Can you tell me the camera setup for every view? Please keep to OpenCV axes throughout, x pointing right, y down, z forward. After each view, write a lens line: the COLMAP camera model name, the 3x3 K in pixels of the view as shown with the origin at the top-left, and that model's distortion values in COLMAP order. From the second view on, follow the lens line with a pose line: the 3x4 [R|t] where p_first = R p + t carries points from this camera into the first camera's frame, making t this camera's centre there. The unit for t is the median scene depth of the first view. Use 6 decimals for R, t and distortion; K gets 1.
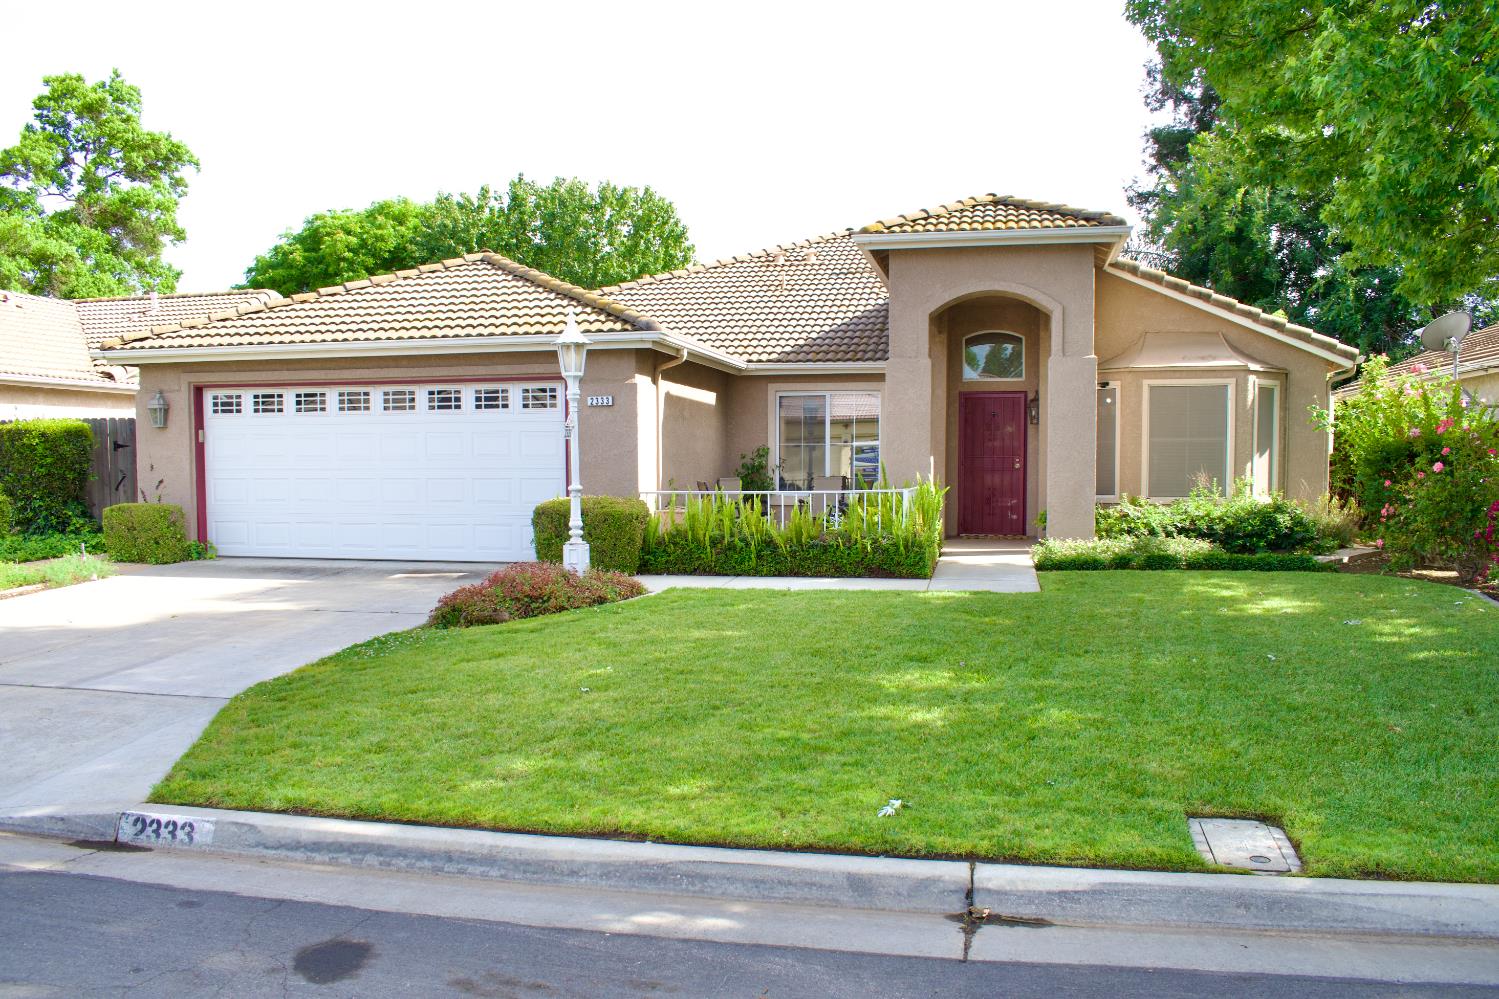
lens RADIAL K [[1194.2, 0, 750.8], [0, 1194.2, 543.5], [0, 0, 1]] dist [-0.102085, 0.000100]
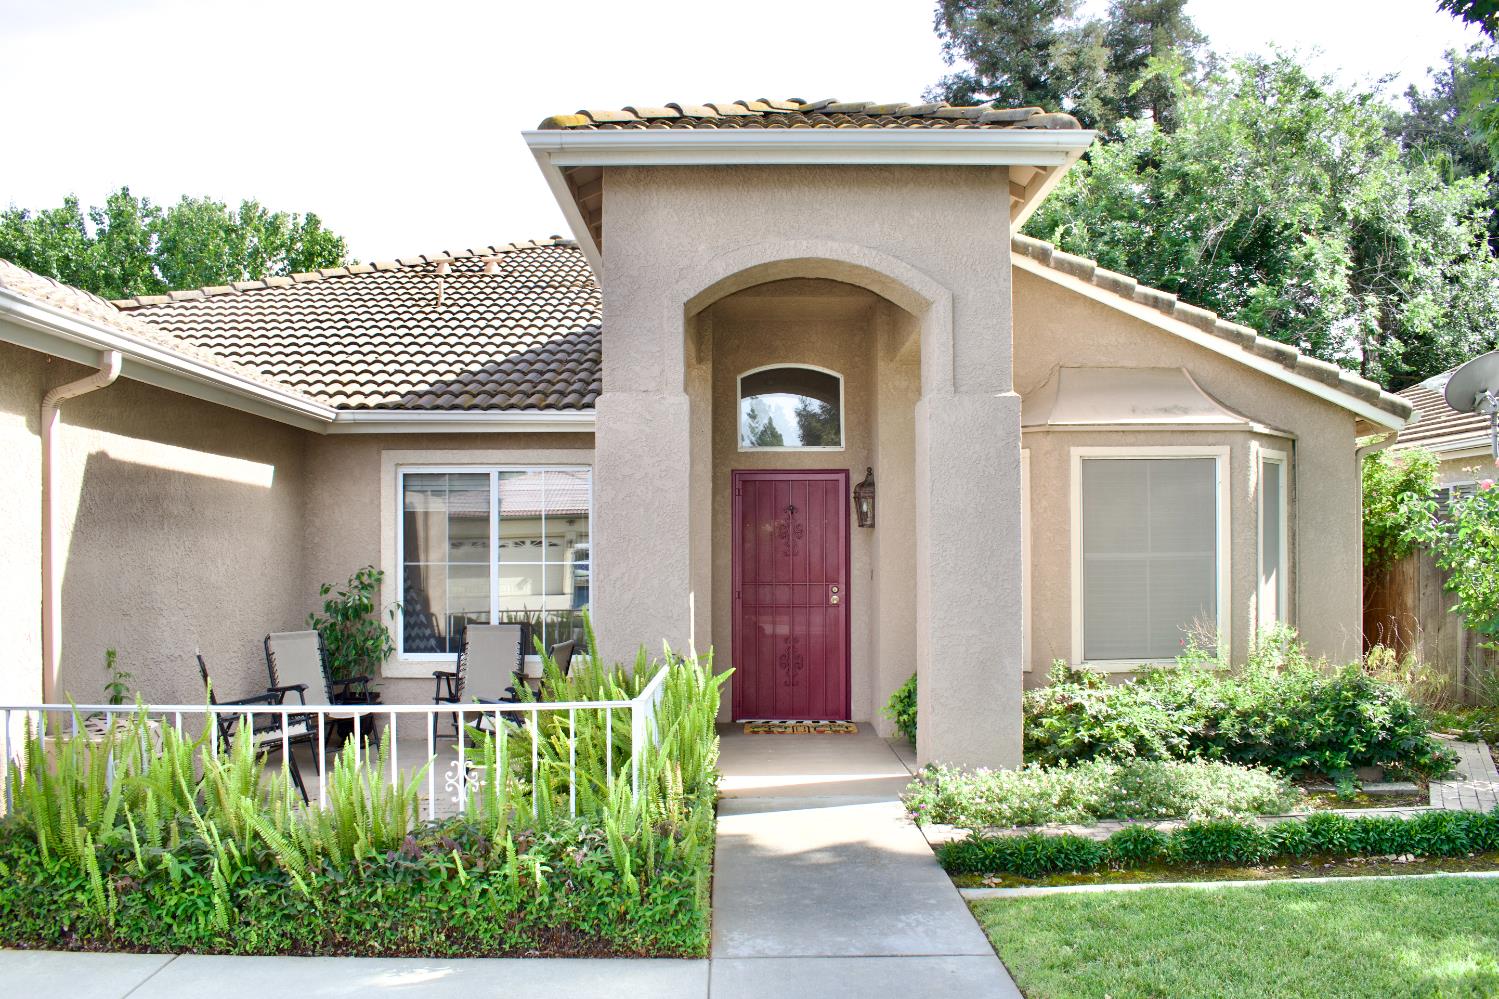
lens RADIAL K [[1194.2, 0, 750.8], [0, 1194.2, 543.5], [0, 0, 1]] dist [-0.102085, 0.000100]
pose [[0.975635, 0.000601, 0.219397, 0.065471], [0.016885, 0.996824, -0.077819, -0.053280], [-0.218747, 0.079628, 0.972527, 0.495810]]
